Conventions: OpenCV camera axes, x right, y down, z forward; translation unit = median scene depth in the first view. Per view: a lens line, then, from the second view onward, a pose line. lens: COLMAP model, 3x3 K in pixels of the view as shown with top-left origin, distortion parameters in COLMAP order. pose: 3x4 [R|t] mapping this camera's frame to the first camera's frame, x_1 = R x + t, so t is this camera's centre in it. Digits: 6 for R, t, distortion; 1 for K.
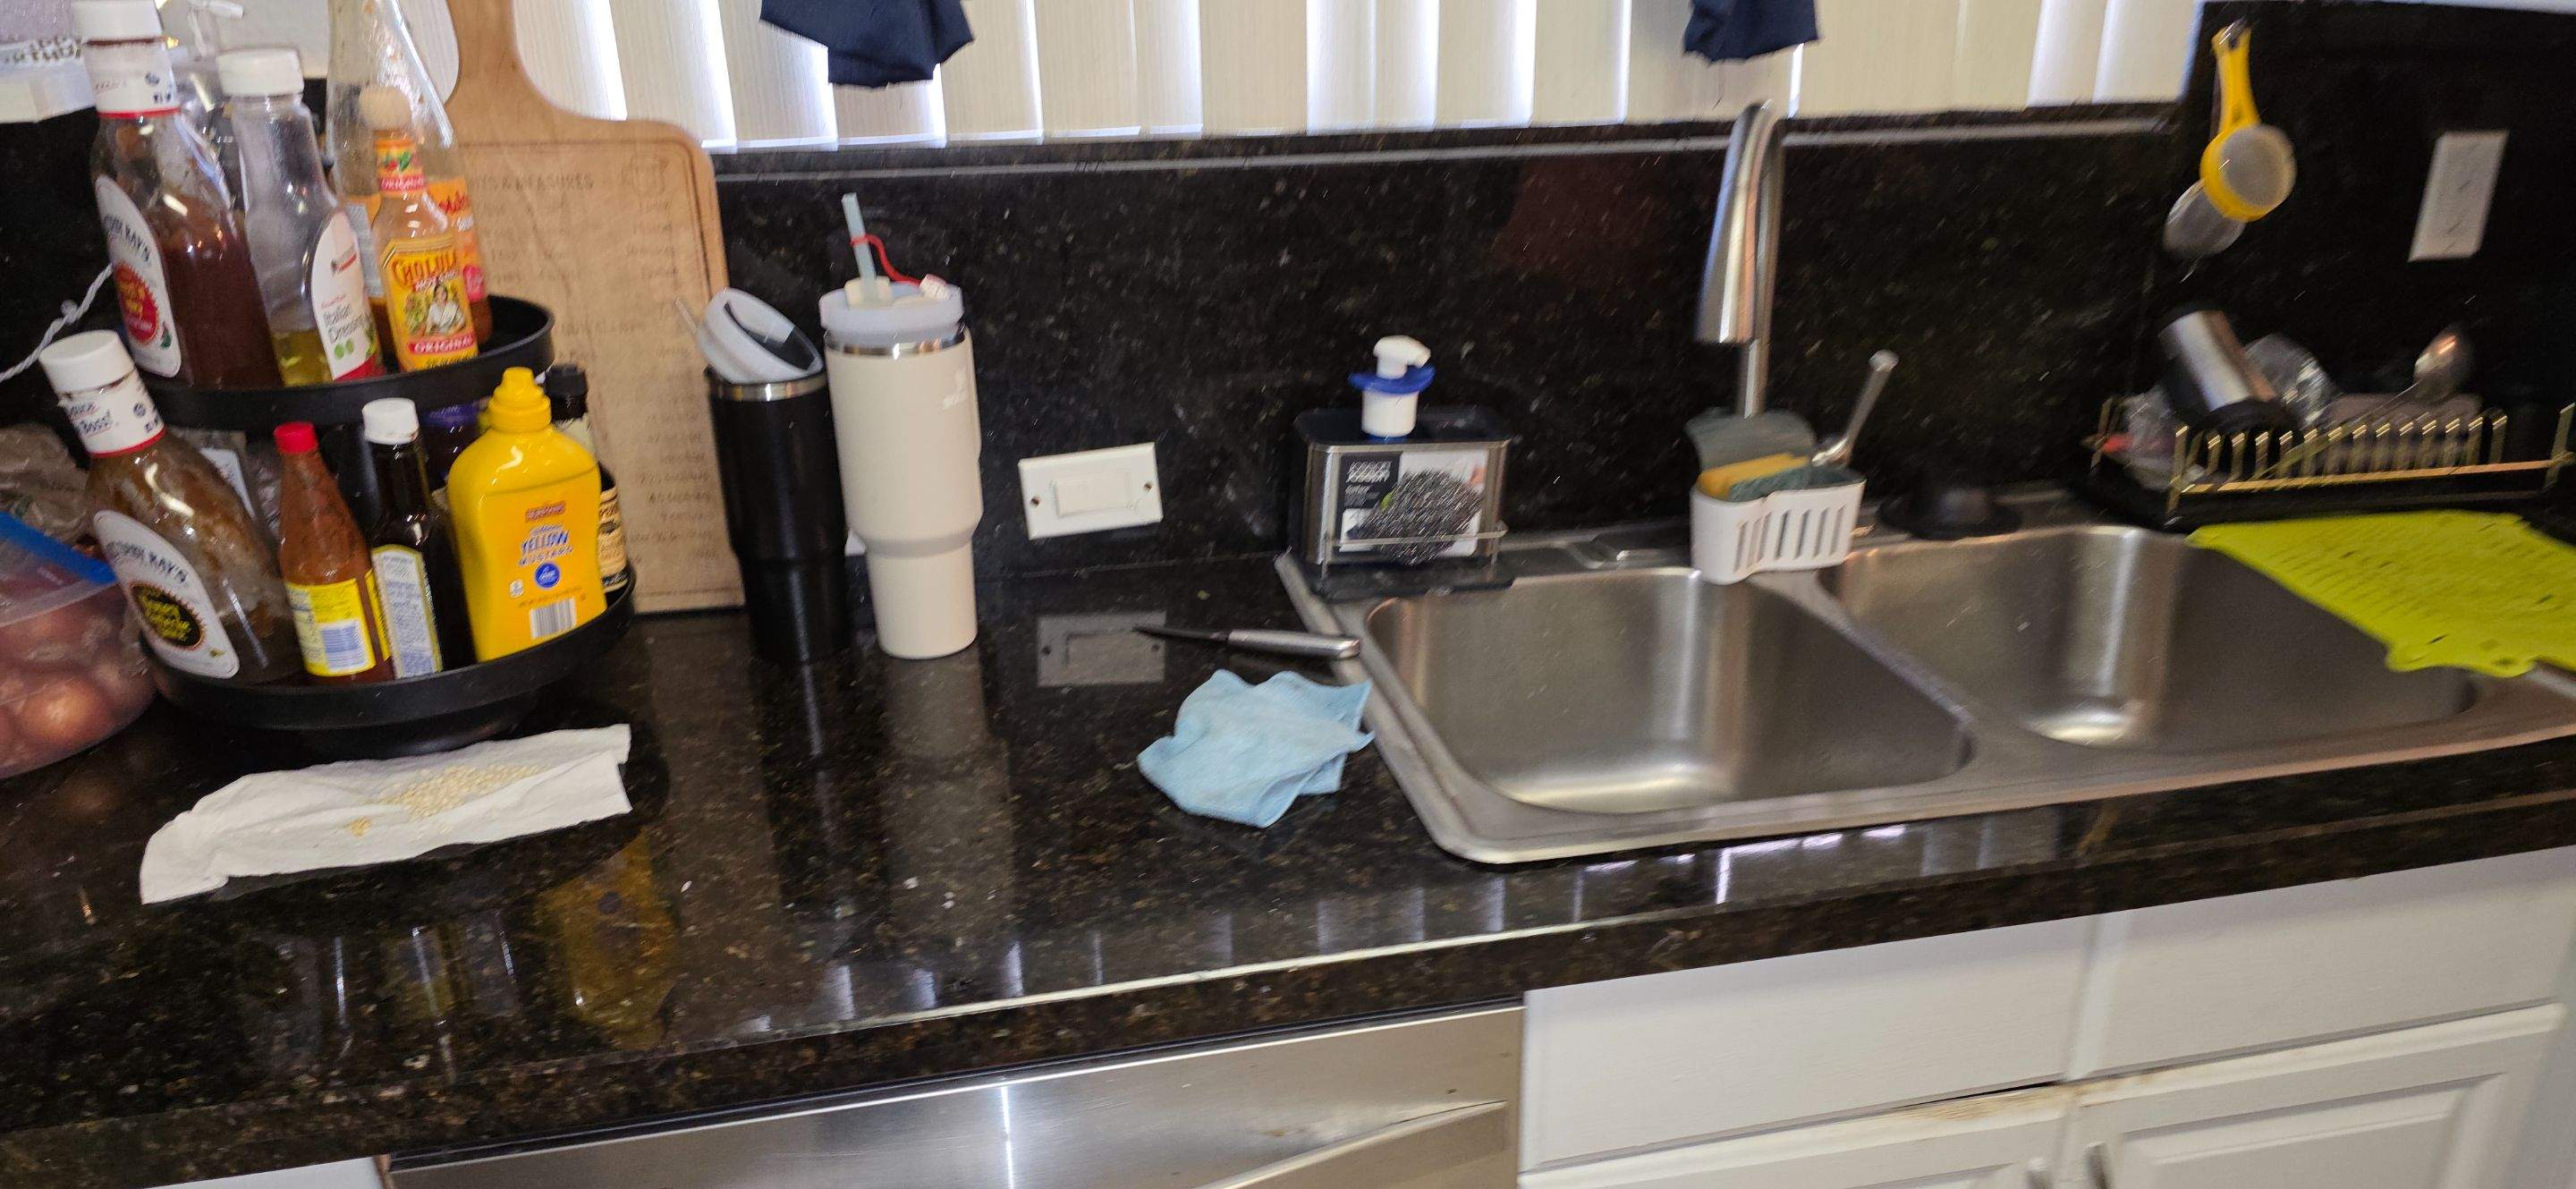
lens RADIAL K [[1675.3, 0, 1285.7], [0, 1675.3, 673.8], [0, 0, 1]] dist [0.003553, -0.000603]
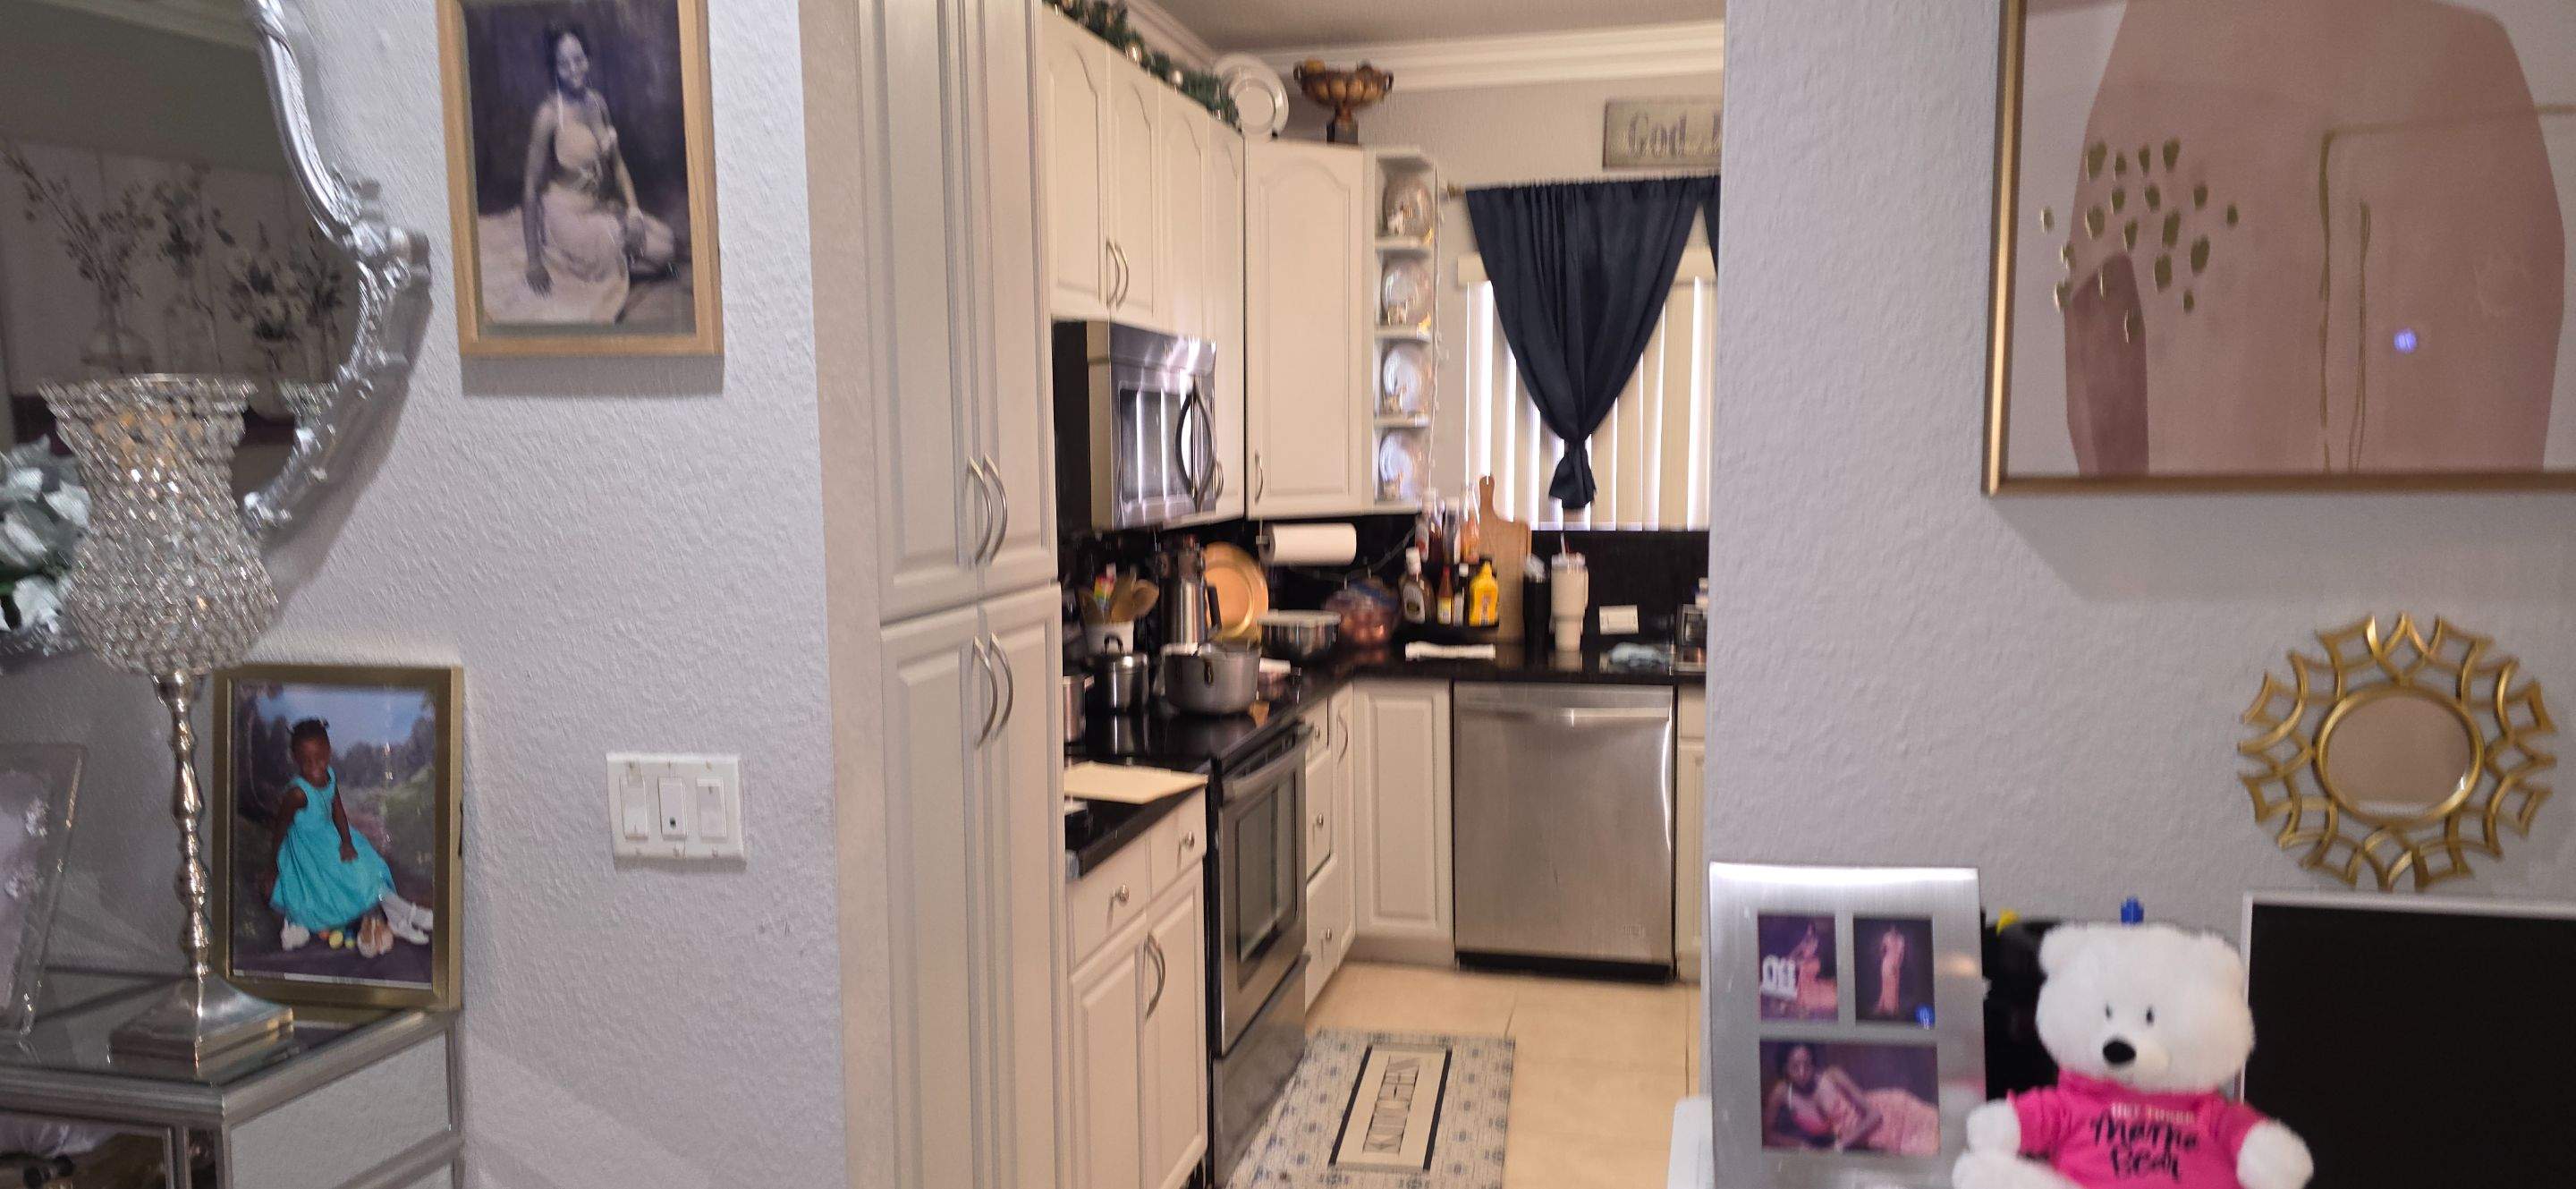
lens RADIAL K [[1675.3, 0, 1285.7], [0, 1675.3, 673.8], [0, 0, 1]] dist [0.003553, -0.000603]
pose [[0.905375, 0.054558, -0.421092, 0.903246], [-0.172413, 0.953513, -0.247159, 1.206342], [0.388032, 0.296373, 0.872693, -2.844119]]
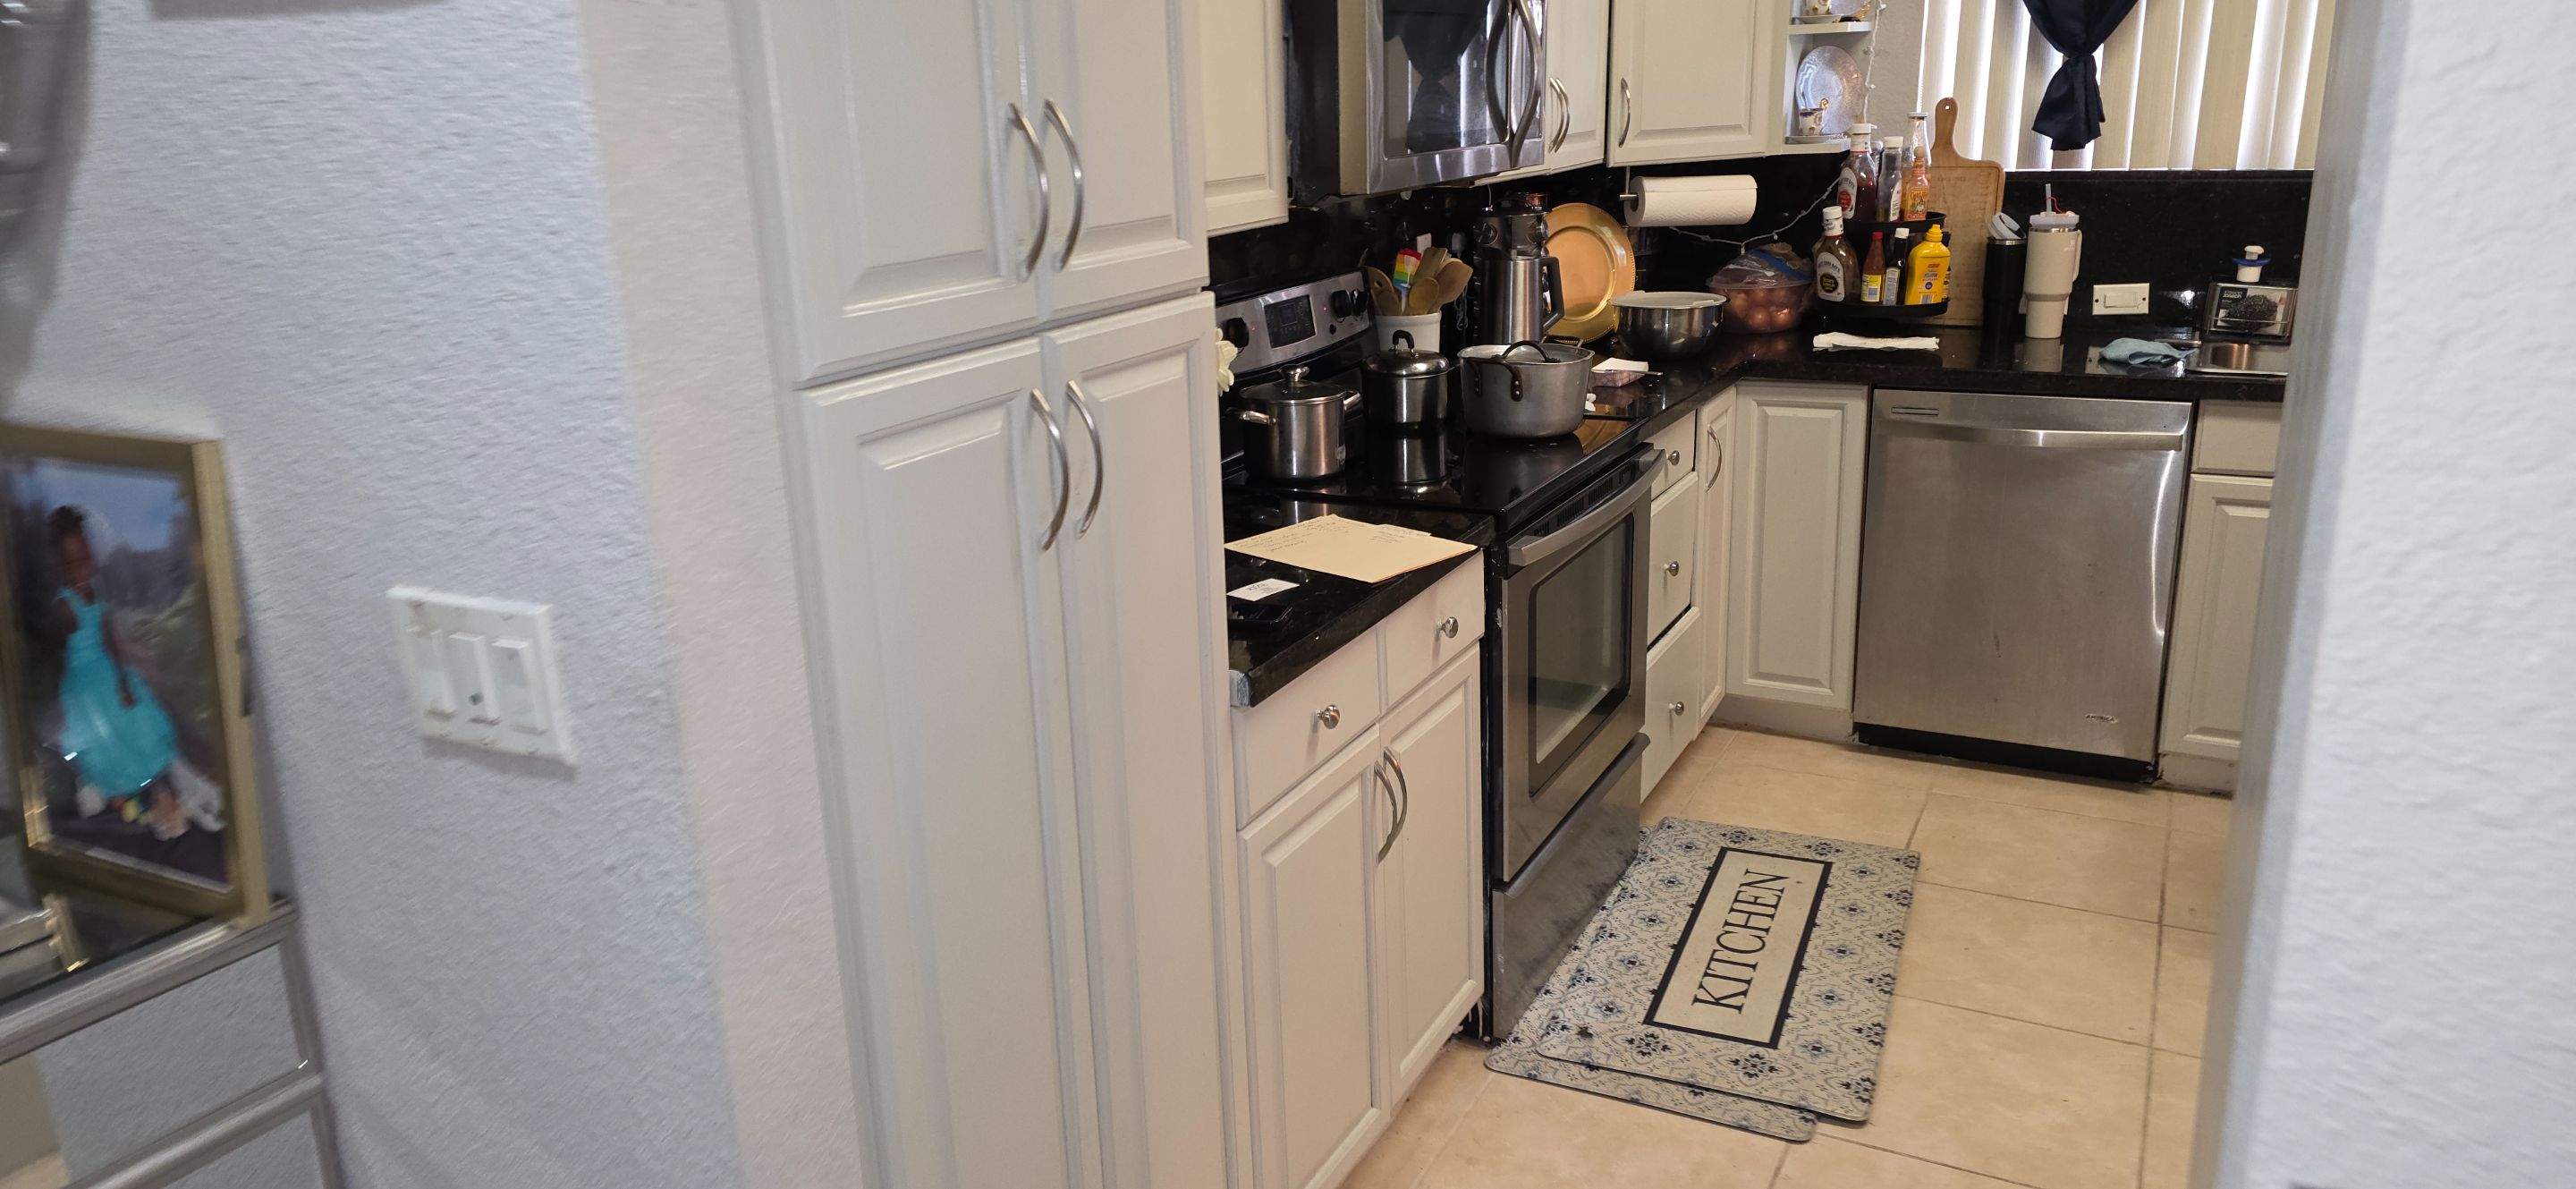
lens RADIAL K [[1688.8, 0, 1295.2], [0, 1688.8, 628.5], [0, 0, 1]] dist [0.087050, -0.112287]
pose [[0.773220, 0.174013, -0.609795, 0.743218], [-0.237185, 0.971178, -0.023612, 0.926077], [0.588111, 0.162891, 0.792207, -2.214078]]
